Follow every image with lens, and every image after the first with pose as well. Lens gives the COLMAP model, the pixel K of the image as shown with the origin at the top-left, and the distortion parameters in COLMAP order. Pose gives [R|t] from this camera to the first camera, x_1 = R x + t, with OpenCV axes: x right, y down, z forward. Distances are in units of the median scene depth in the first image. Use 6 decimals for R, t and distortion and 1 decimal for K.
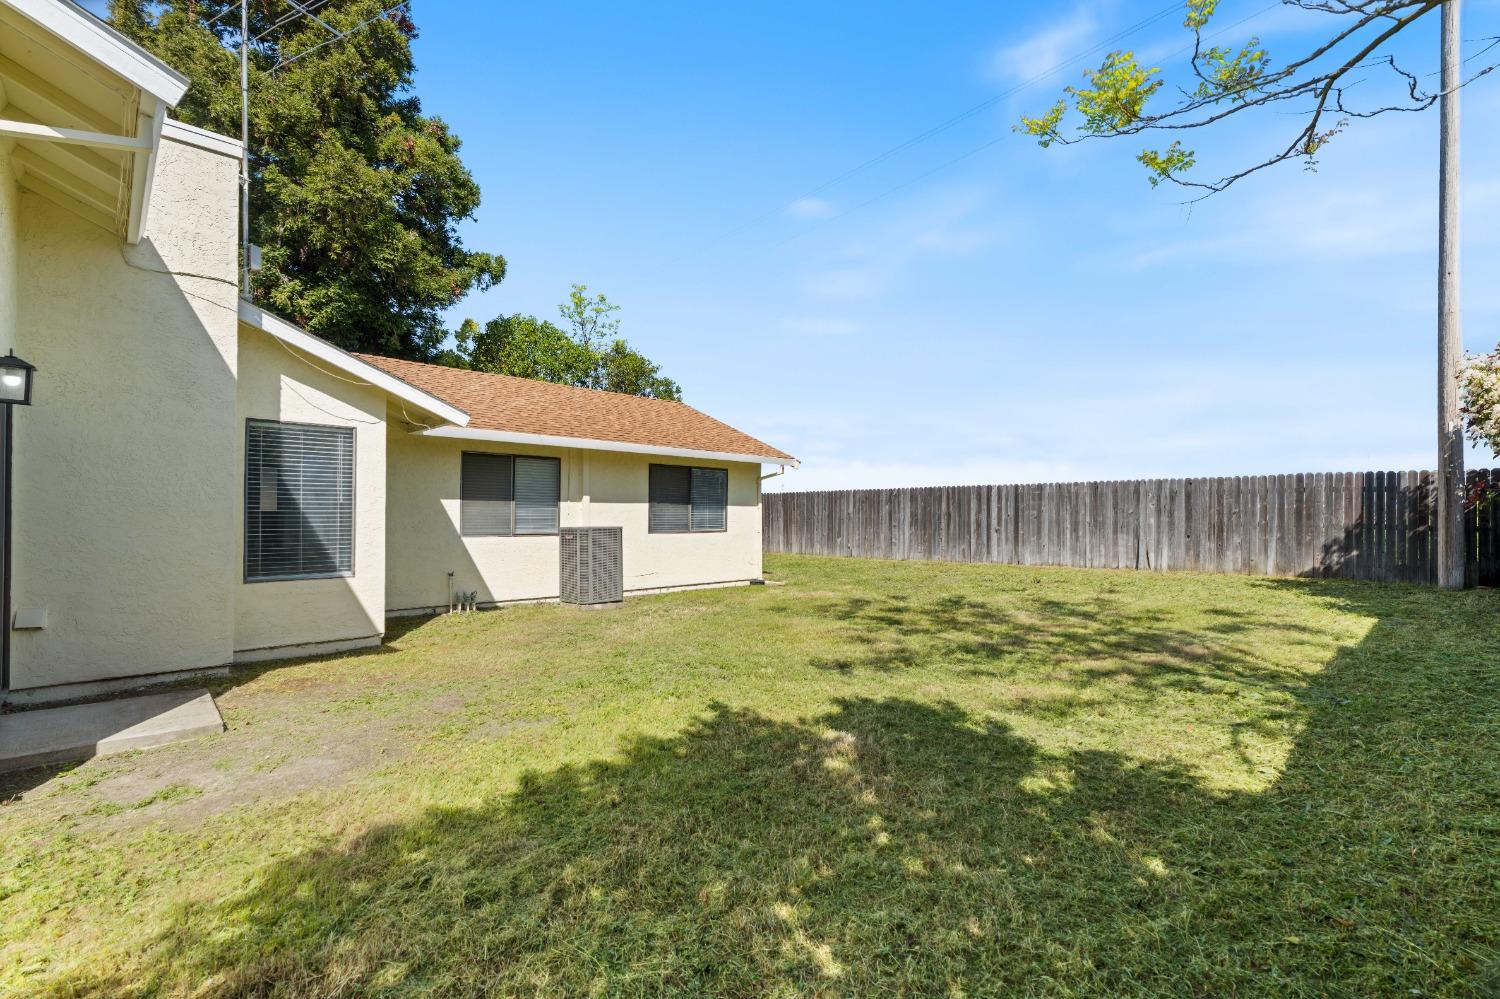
lens RADIAL K [[679.6, 0, 746.9], [0, 679.6, 484.2], [0, 0, 1]] dist [-0.005252, 0.000104]
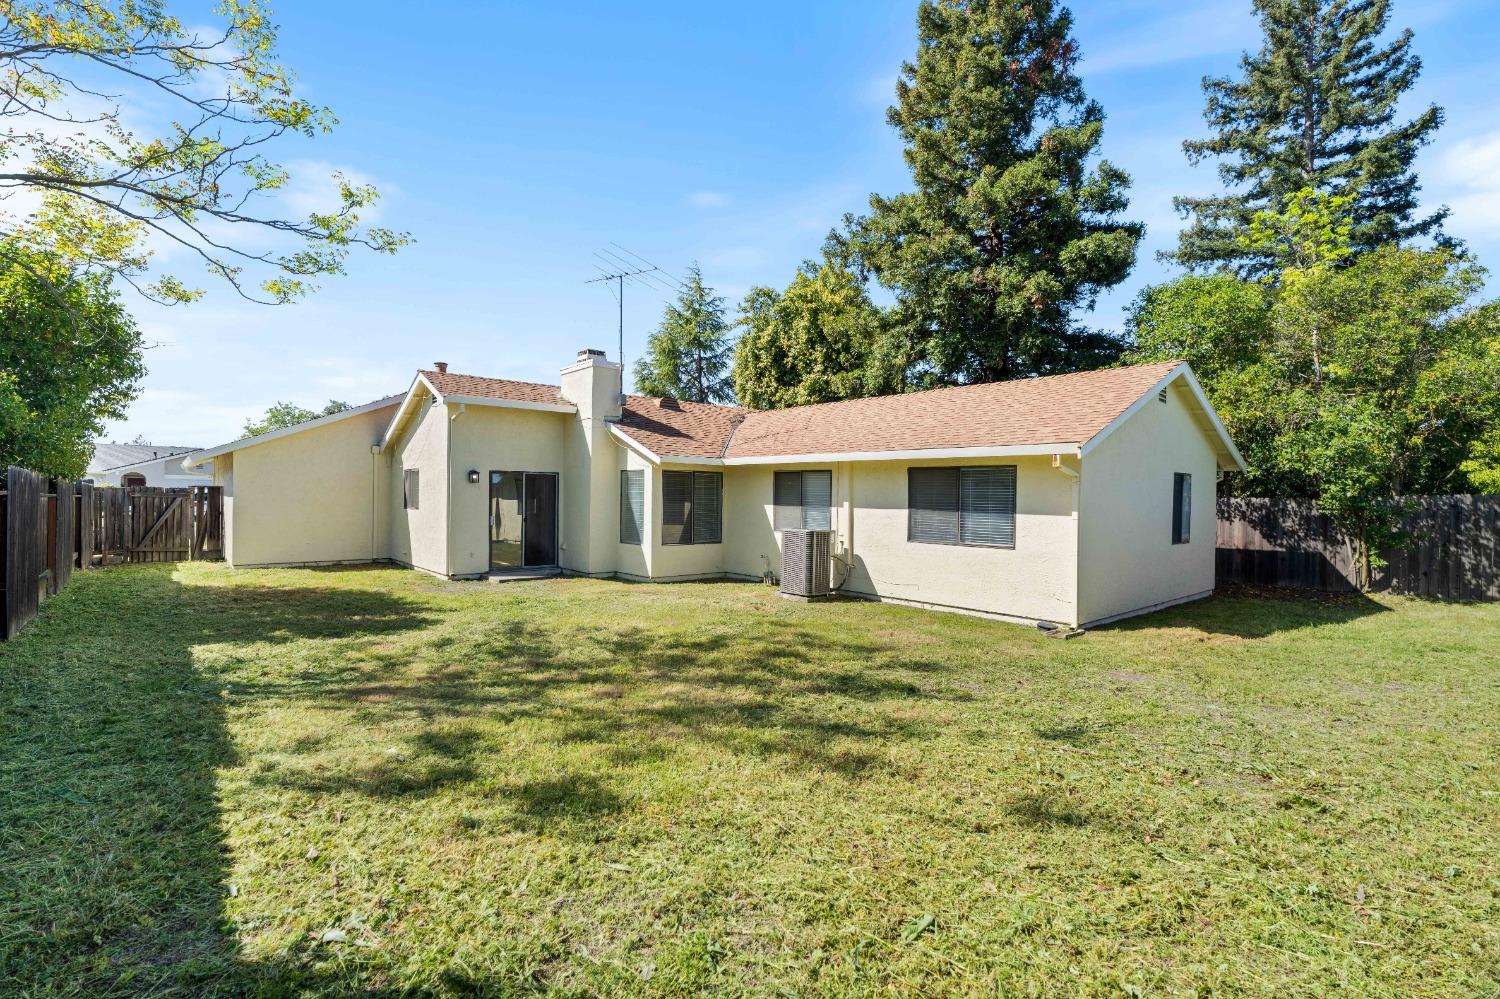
lens RADIAL K [[673.5, 0, 746.8], [0, 673.5, 499.3], [0, 0, 1]] dist [-0.002730, 0.000589]
pose [[-0.068468, 0.003171, -0.997648, 0.798234], [0.034877, 0.999391, 0.000783, 0.005081], [0.997044, -0.034741, -0.068537, 0.839699]]
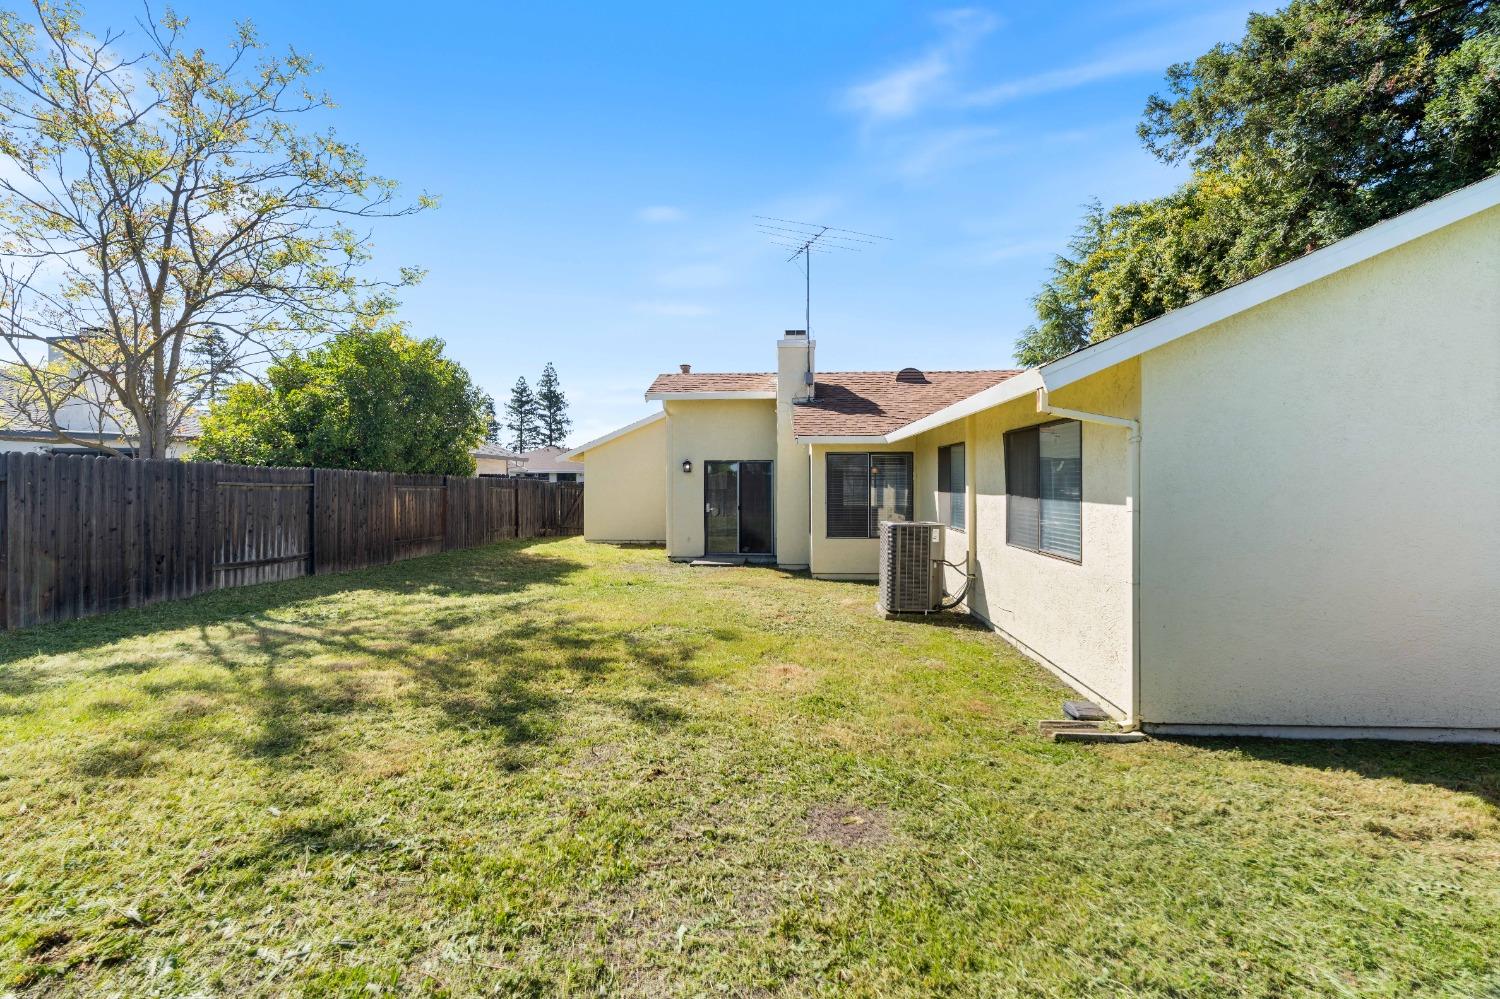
lens RADIAL K [[679.6, 0, 746.9], [0, 679.6, 484.2], [0, 0, 1]] dist [-0.005252, 0.000104]
pose [[-0.734536, -0.001302, -0.678569, 0.441968], [0.032389, 0.998791, -0.036977, 0.032673], [0.677796, -0.049139, -0.733606, 1.288457]]
